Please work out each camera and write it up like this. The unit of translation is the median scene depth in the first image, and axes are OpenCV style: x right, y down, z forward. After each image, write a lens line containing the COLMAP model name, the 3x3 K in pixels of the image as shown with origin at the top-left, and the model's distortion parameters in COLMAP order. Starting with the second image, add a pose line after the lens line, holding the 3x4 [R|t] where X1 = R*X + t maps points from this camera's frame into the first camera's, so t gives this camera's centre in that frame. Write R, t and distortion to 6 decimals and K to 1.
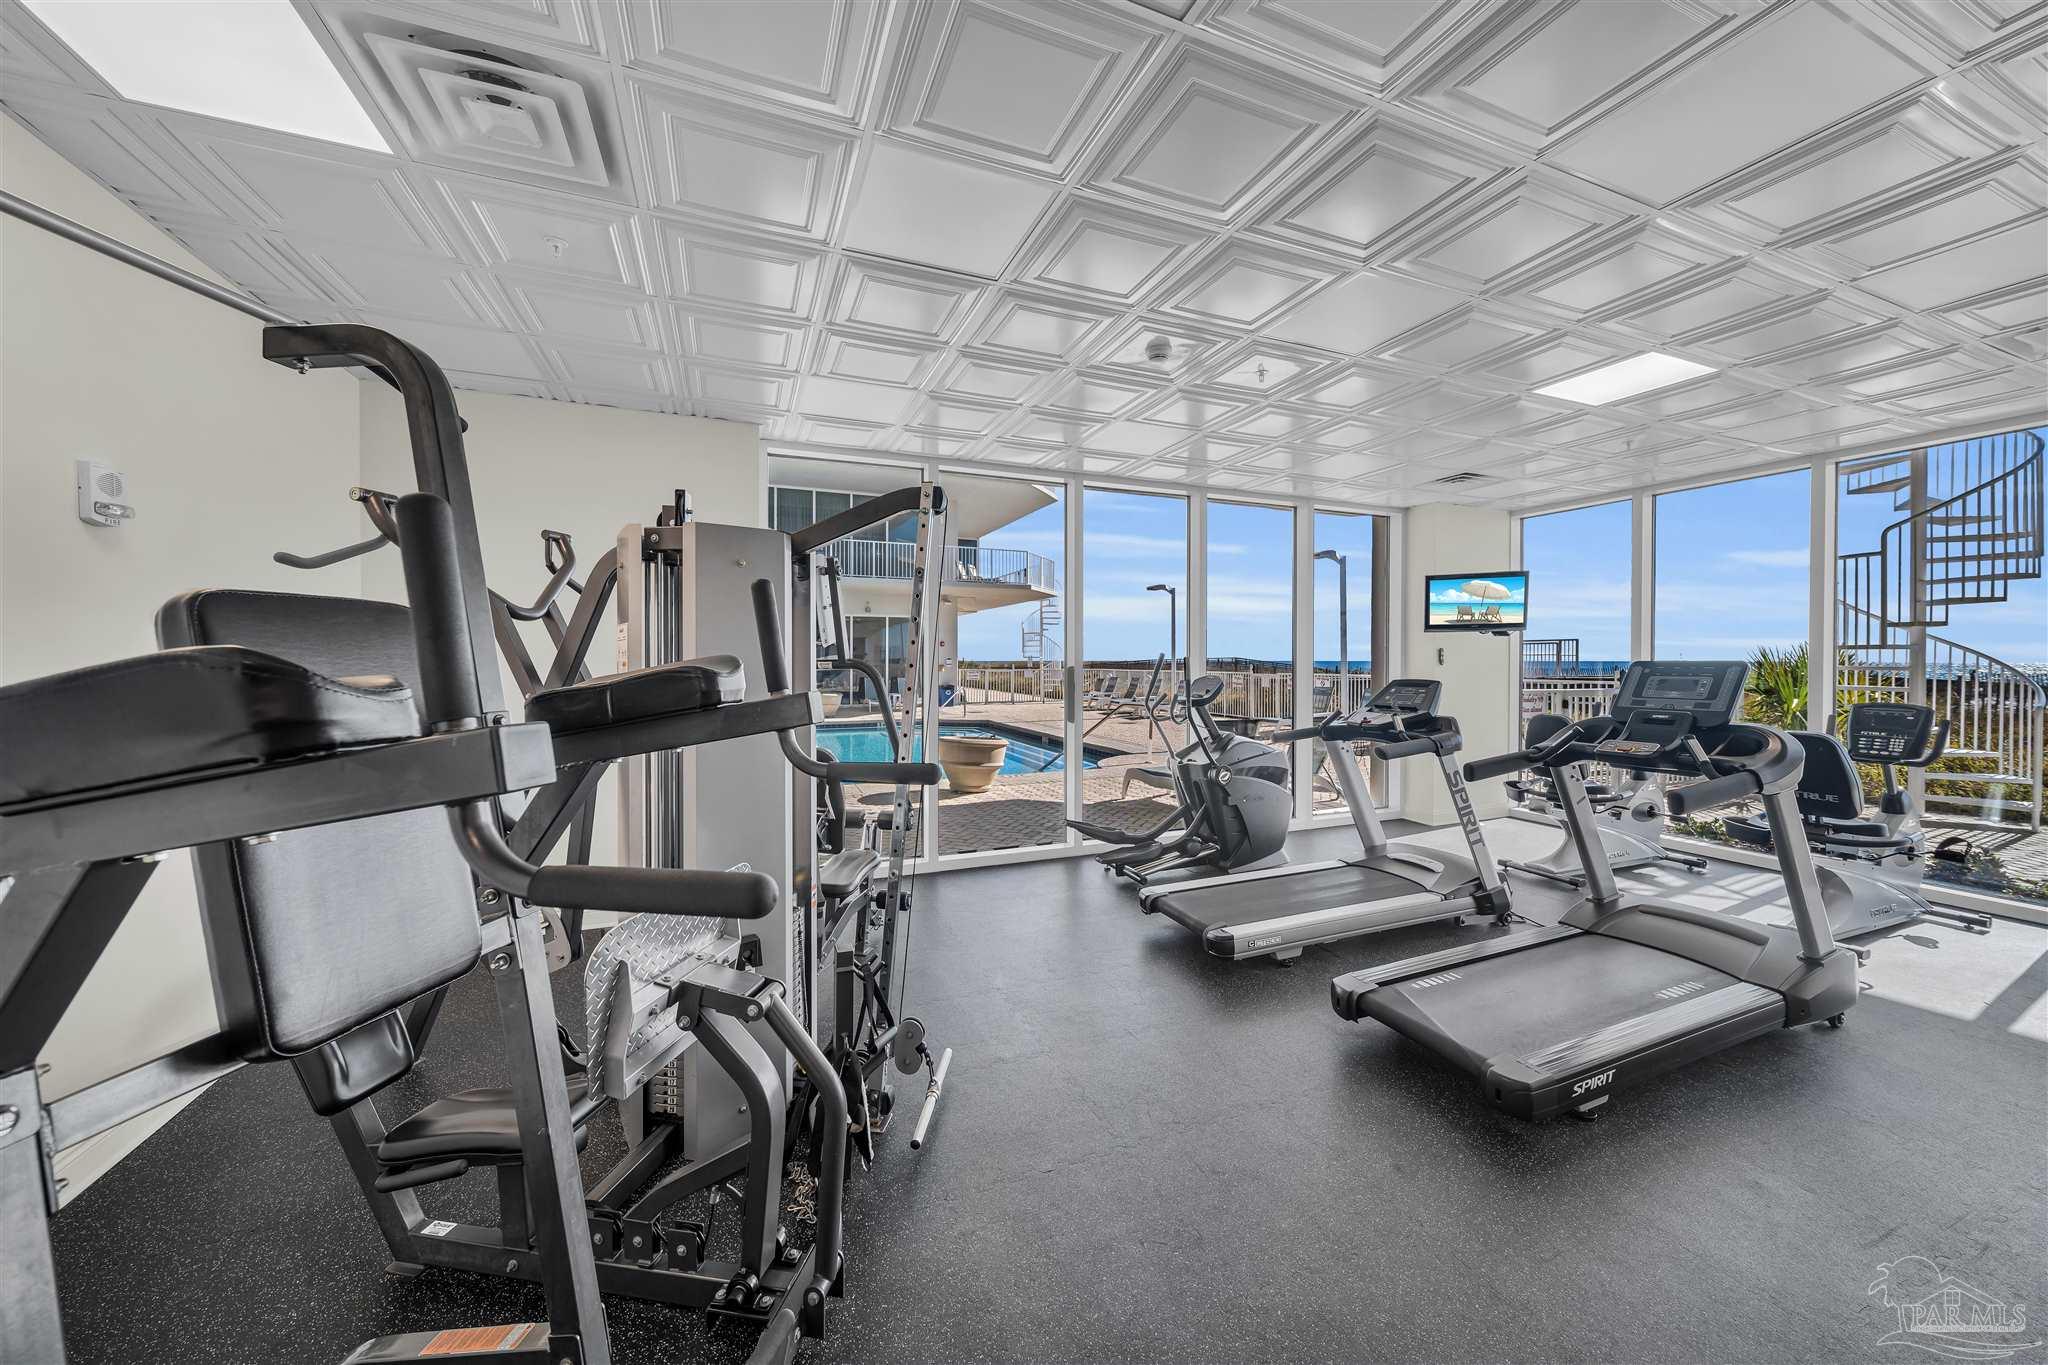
lens RADIAL K [[727.7, 0, 1024.6], [0, 727.7, 657.8], [0, 0, 1]] dist [0.001777, 0.000104]
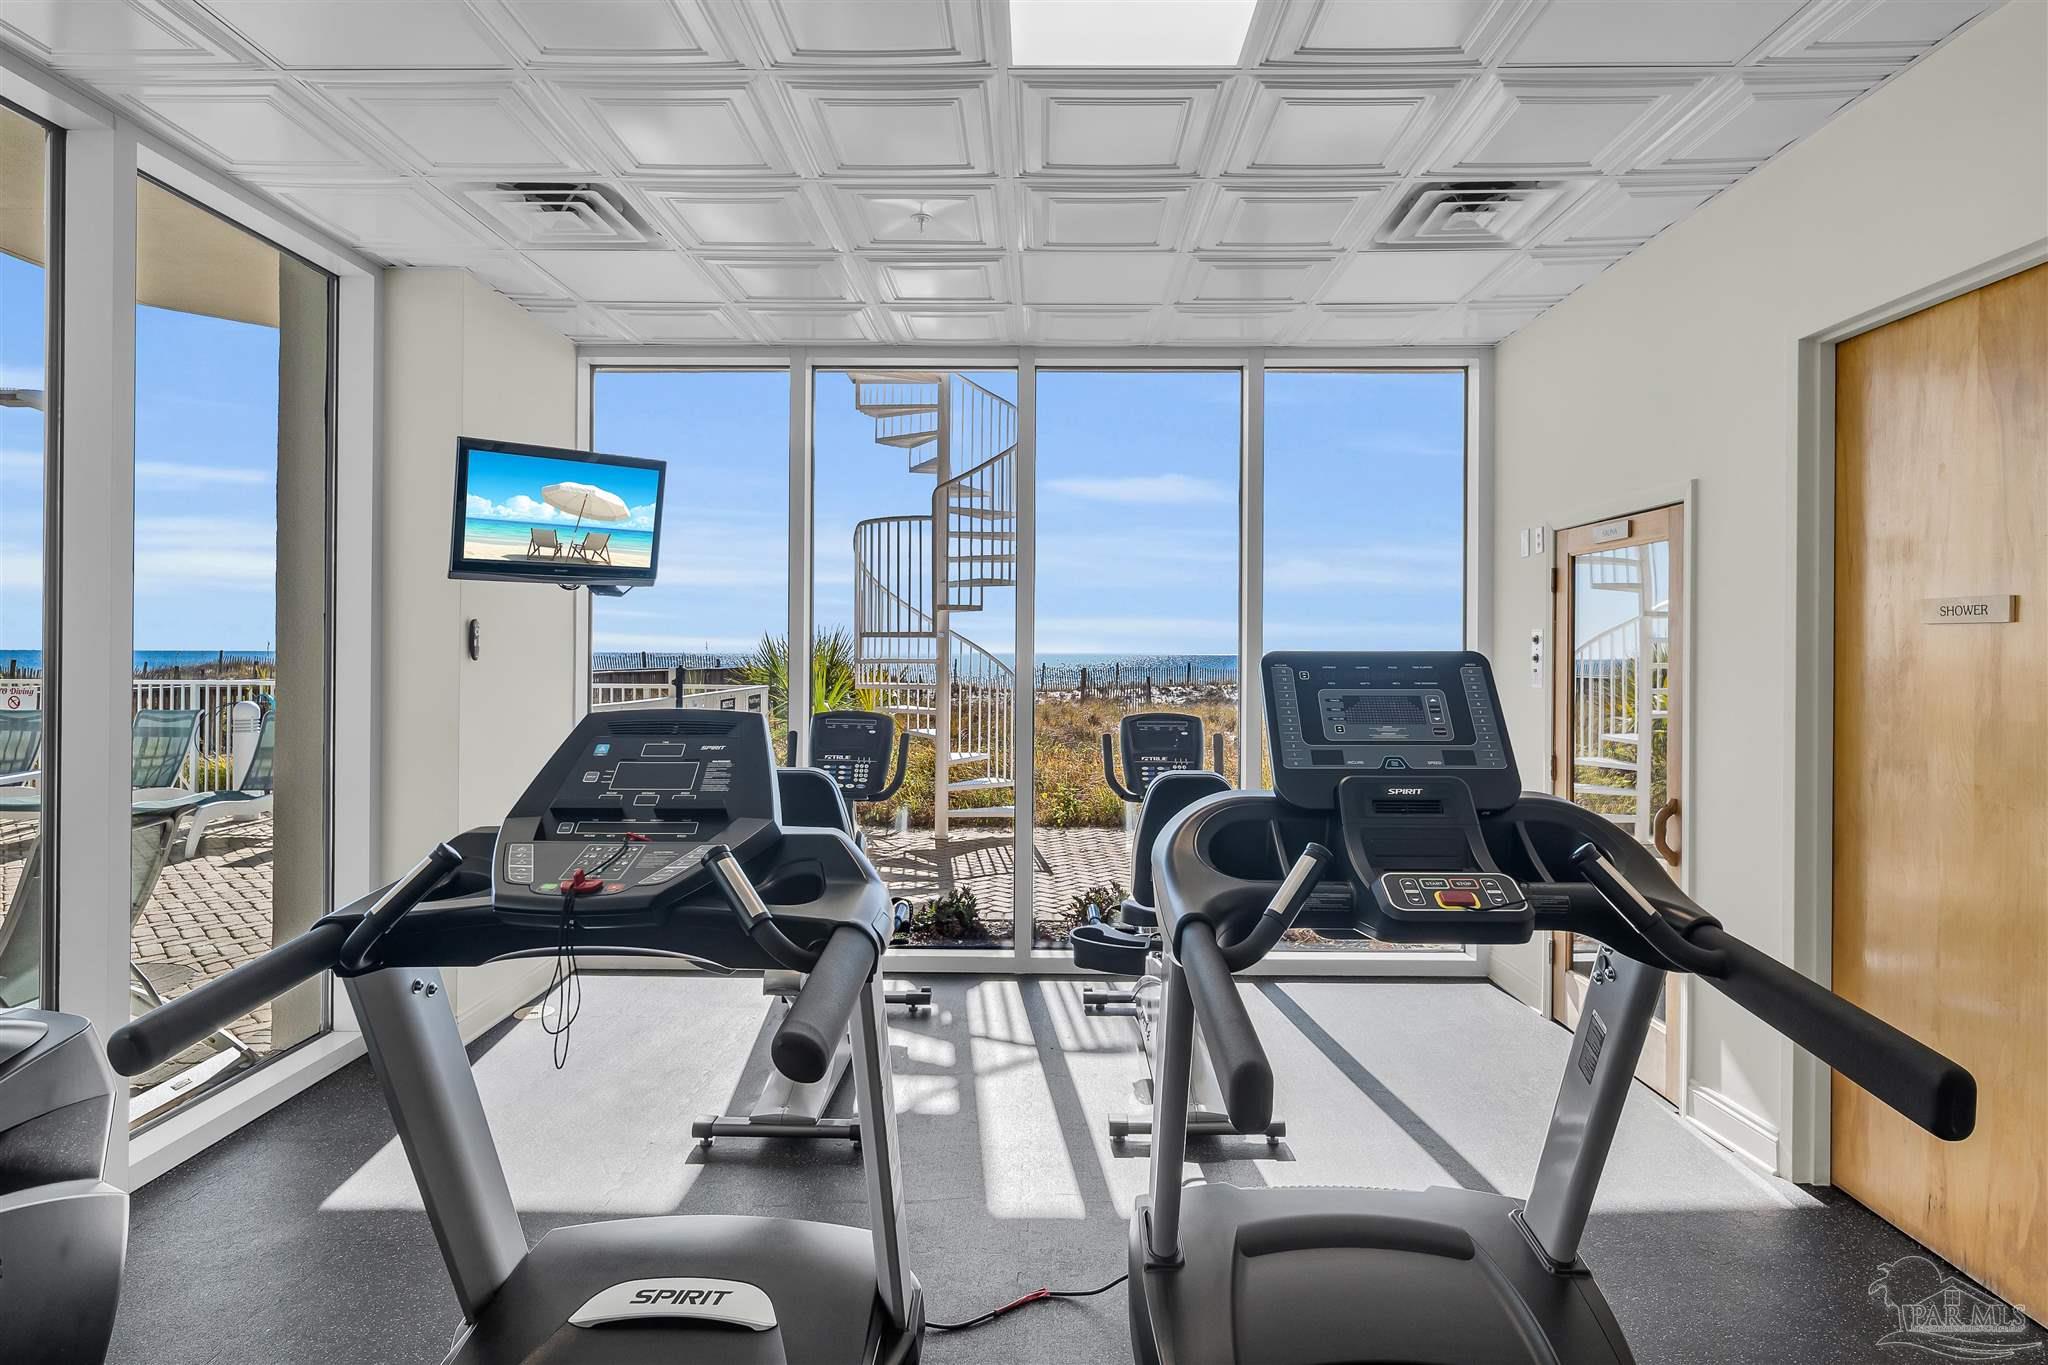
lens RADIAL K [[1091.8, 0, 1025.9], [0, 1091.8, 654.0], [0, 0, 1]] dist [-0.000445, -0.000035]
pose [[0.396585, 0.000383, 0.917998, 0.120823], [-0.008090, 0.999963, 0.003078, 0.002835], [-0.917962, -0.008648, 0.396573, 0.463070]]
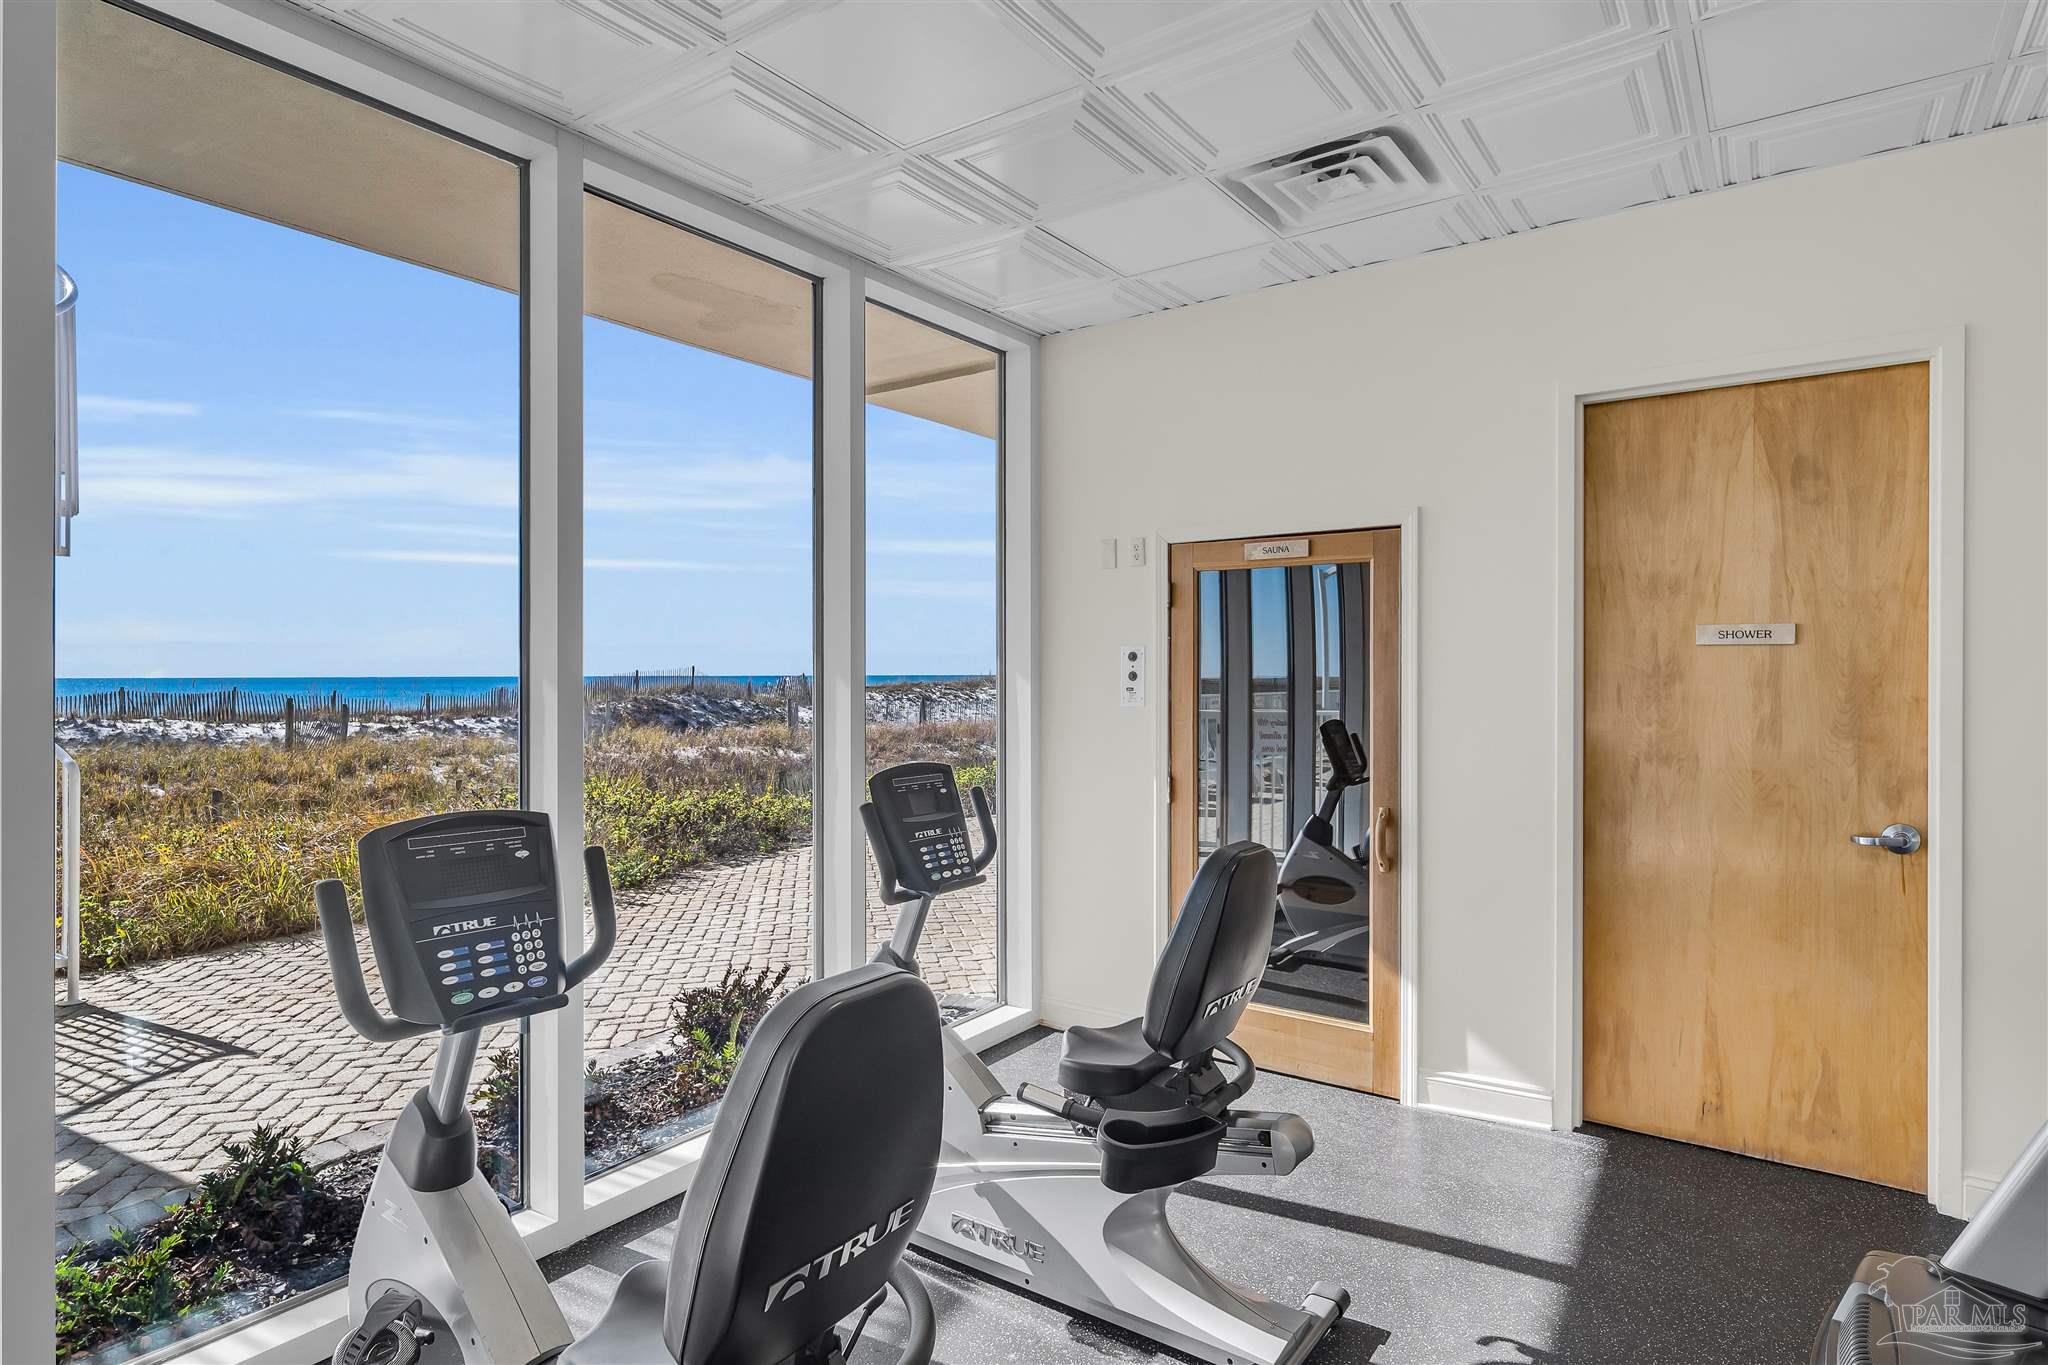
lens RADIAL K [[1082.9, 0, 1019.6], [0, 1082.9, 673.2], [0, 0, 1]] dist [0.001829, 0.000193]
pose [[-0.525475, -0.000356, 0.850809, 0.649068], [0.000186, 1.000000, 0.000533, 0.003245], [-0.850809, 0.000439, -0.525475, 1.291741]]
